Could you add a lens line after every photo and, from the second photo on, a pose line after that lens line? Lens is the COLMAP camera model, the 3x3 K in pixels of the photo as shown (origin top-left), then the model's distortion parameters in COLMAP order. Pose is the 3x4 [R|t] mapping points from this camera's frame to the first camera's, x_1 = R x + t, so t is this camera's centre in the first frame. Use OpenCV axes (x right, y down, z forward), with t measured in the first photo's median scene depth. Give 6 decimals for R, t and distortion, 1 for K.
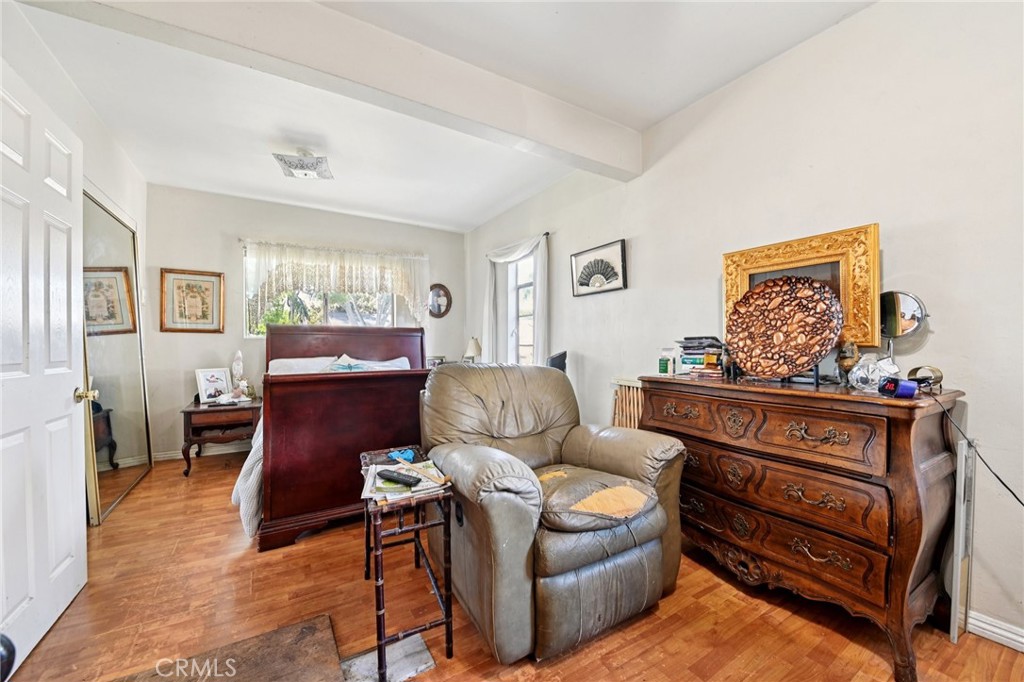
lens RADIAL K [[392.9, 0, 517.9], [0, 392.9, 341.0], [0, 0, 1]] dist [-0.000620, -0.000066]
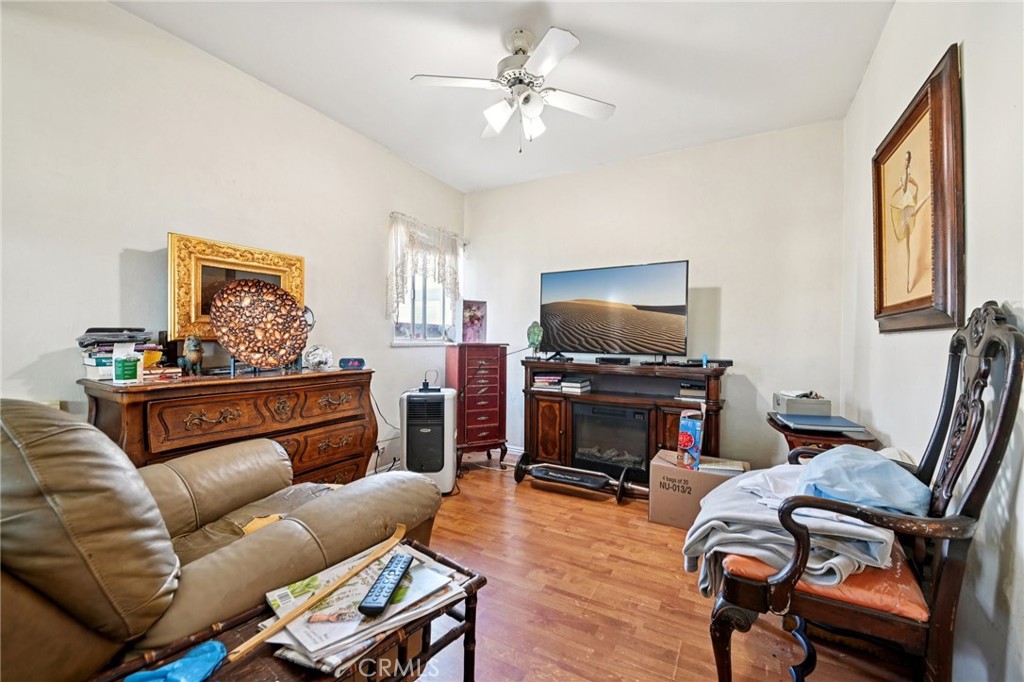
lens RADIAL K [[392.9, 0, 517.9], [0, 392.9, 341.0], [0, 0, 1]] dist [-0.000620, -0.000066]
pose [[-0.481321, -0.005238, 0.876529, -0.708358], [-0.015114, 0.999883, -0.002324, 0.005397], [-0.876414, -0.014366, -0.481344, 0.901001]]
